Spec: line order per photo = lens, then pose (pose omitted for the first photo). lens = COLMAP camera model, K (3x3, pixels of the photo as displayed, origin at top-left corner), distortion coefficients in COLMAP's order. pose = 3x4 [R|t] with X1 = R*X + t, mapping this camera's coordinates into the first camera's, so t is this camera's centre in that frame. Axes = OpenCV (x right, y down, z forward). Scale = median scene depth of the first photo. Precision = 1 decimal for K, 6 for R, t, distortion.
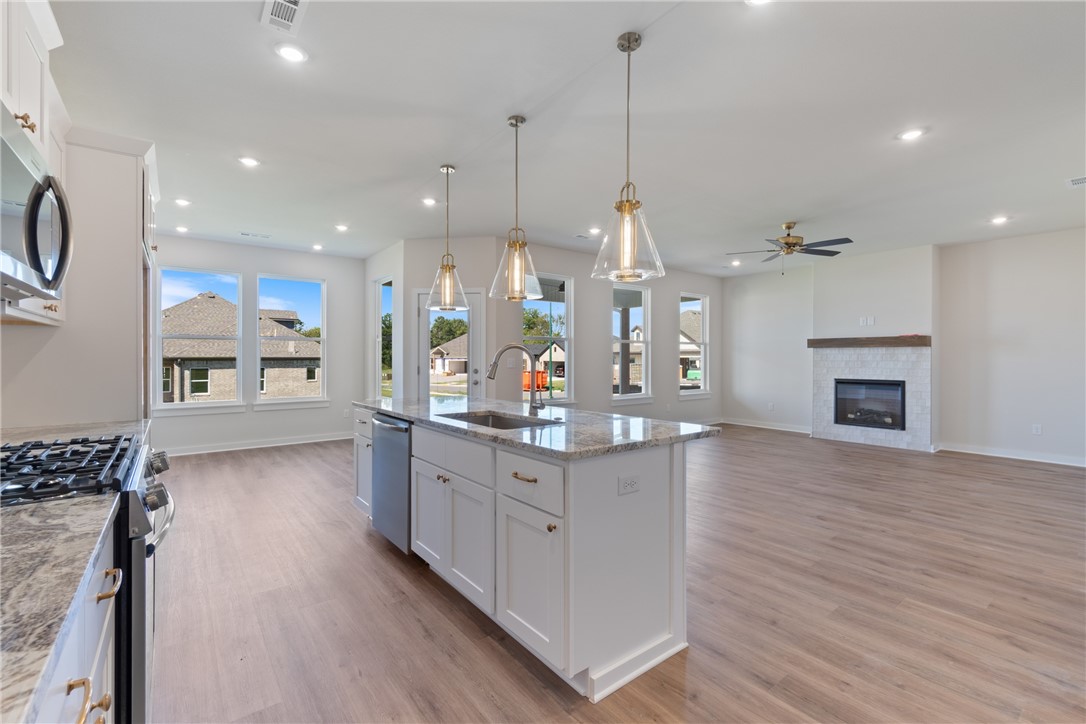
lens RADIAL K [[469.8, 0, 539.0], [0, 469.8, 356.9], [0, 0, 1]] dist [-0.001630, 0.000311]
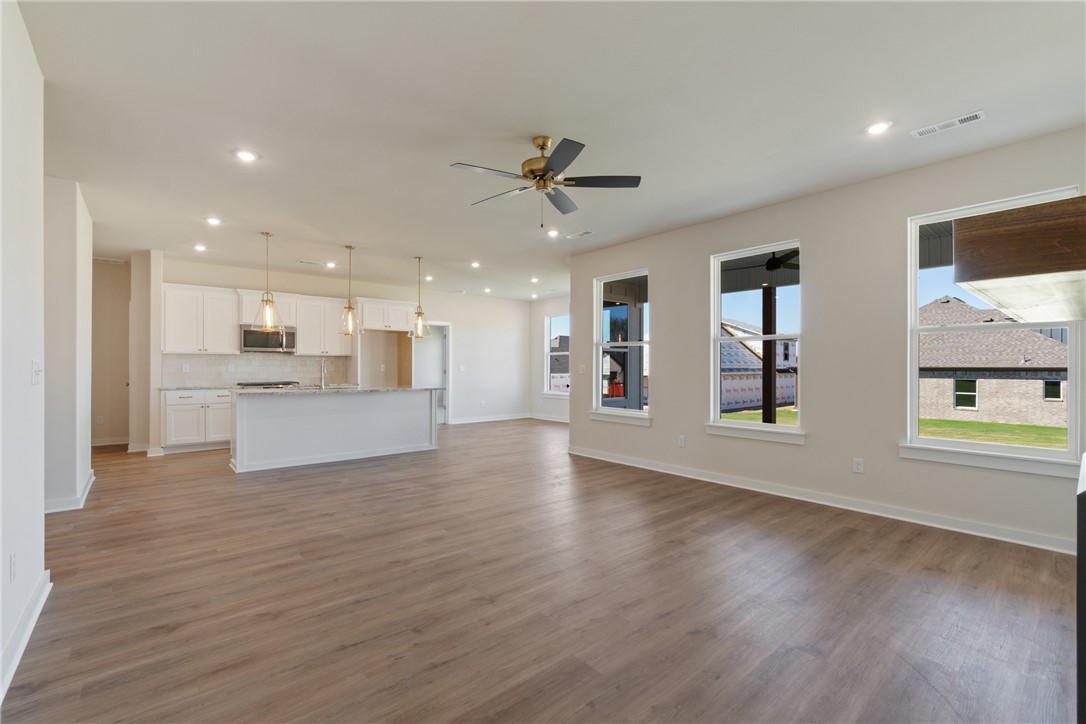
lens RADIAL K [[469.9, 0, 538.5], [0, 469.9, 366.5], [0, 0, 1]] dist [-0.002299, -0.000359]
pose [[0.045373, -0.002346, -0.998967, 0.941740], [-0.000943, 0.999997, -0.002392, 0.008396], [0.998970, 0.001051, 0.045370, 0.803331]]
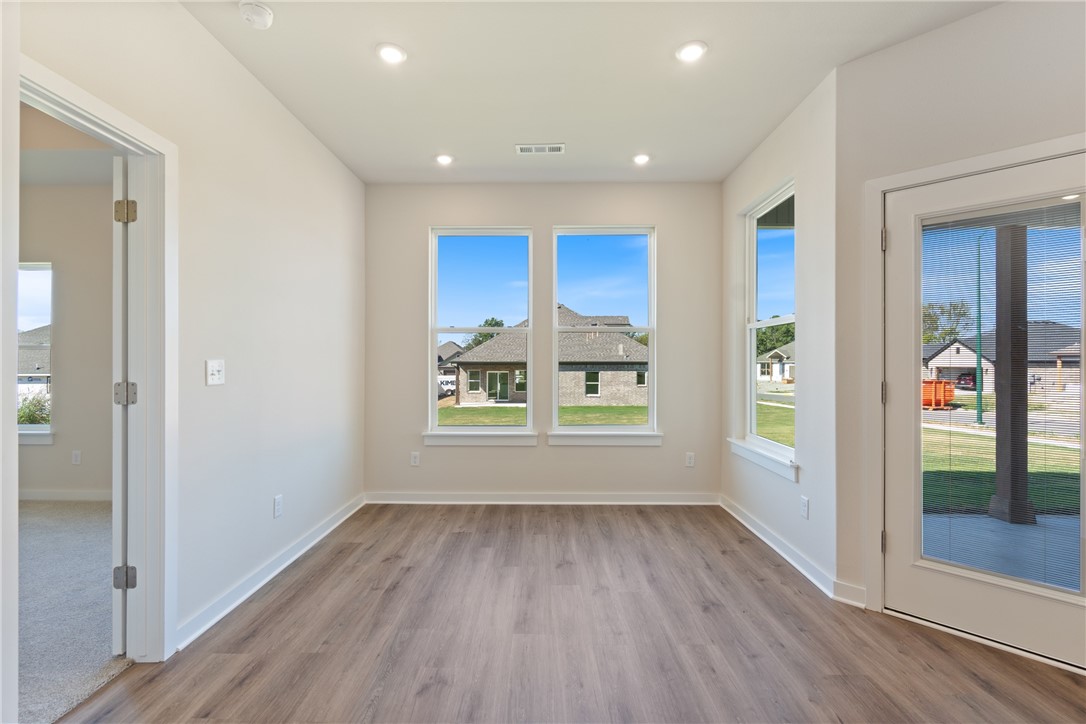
lens RADIAL K [[469.0, 0, 538.7], [0, 469.0, 362.8], [0, 0, 1]] dist [-0.002651, -0.000457]
pose [[0.784327, 0.000577, -0.620348, -0.225423], [0.001023, 0.999997, 0.002223, 0.003023], [0.620347, -0.002378, 0.784324, 0.495831]]
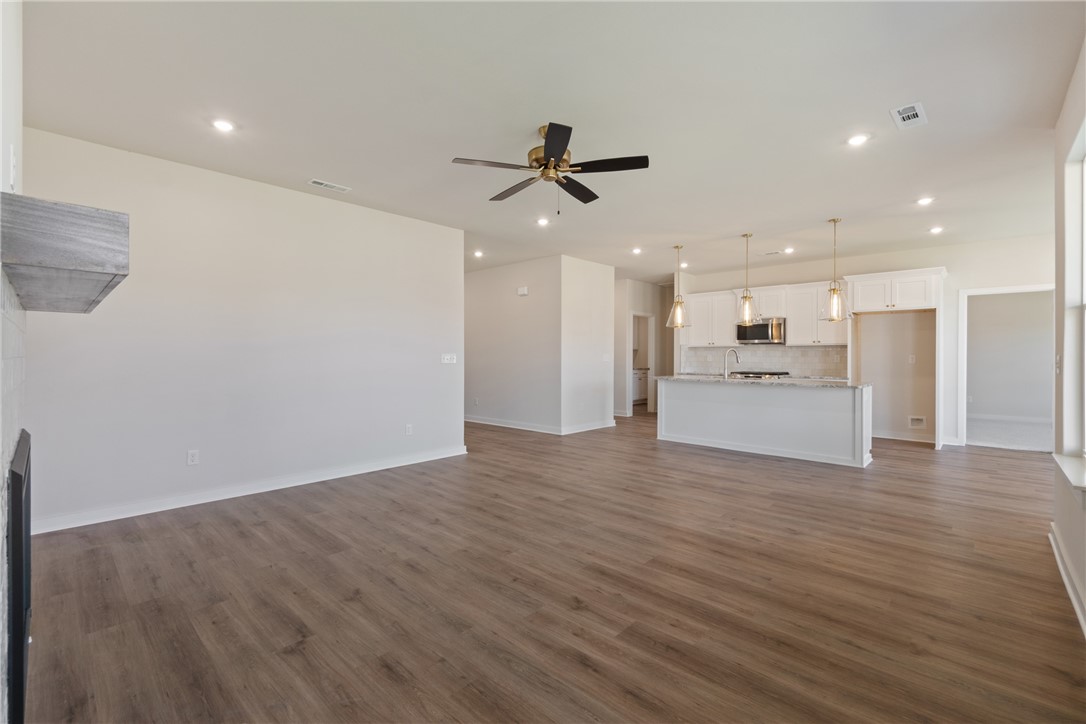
lens RADIAL K [[470.7, 0, 539.3], [0, 470.7, 359.2], [0, 0, 1]] dist [-0.002162, -0.000041]
pose [[-0.988082, -0.003043, -0.153901, 0.527779], [-0.003918, 0.999978, 0.005388, 0.007387], [0.153881, 0.005926, -0.988072, 1.323749]]
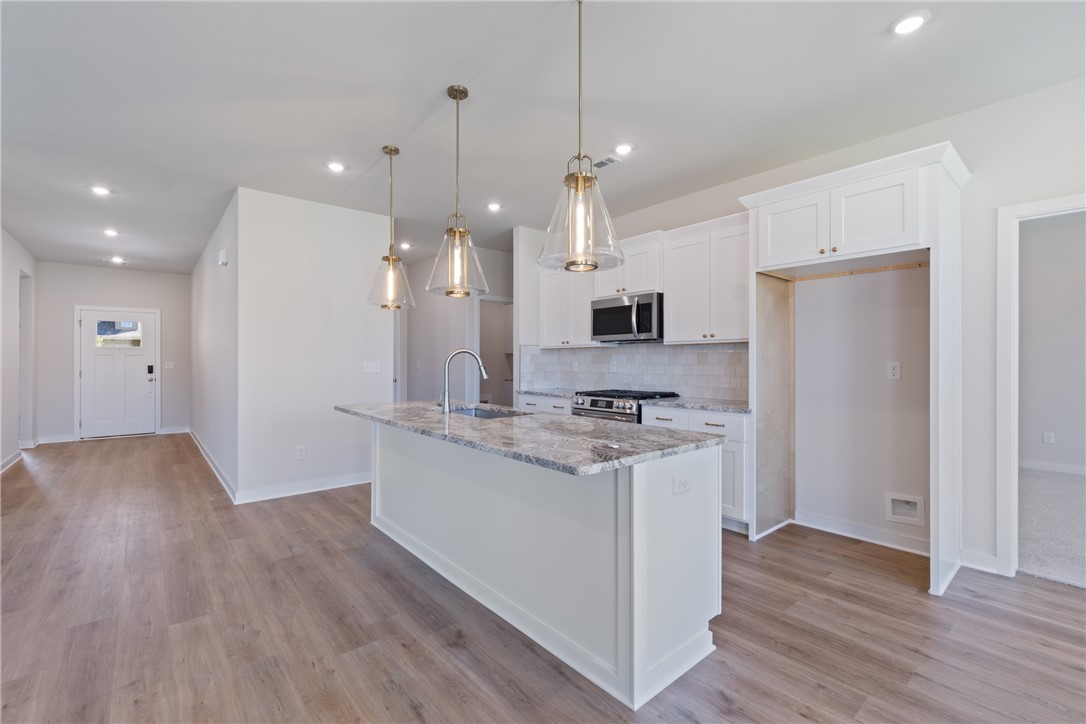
lens RADIAL K [[469.0, 0, 538.7], [0, 469.0, 362.8], [0, 0, 1]] dist [-0.002651, -0.000457]
pose [[-0.998996, -0.001705, -0.044776, -0.074831], [-0.001812, 0.999996, 0.002343, 0.001224], [0.044772, 0.002422, -0.998994, 0.877098]]
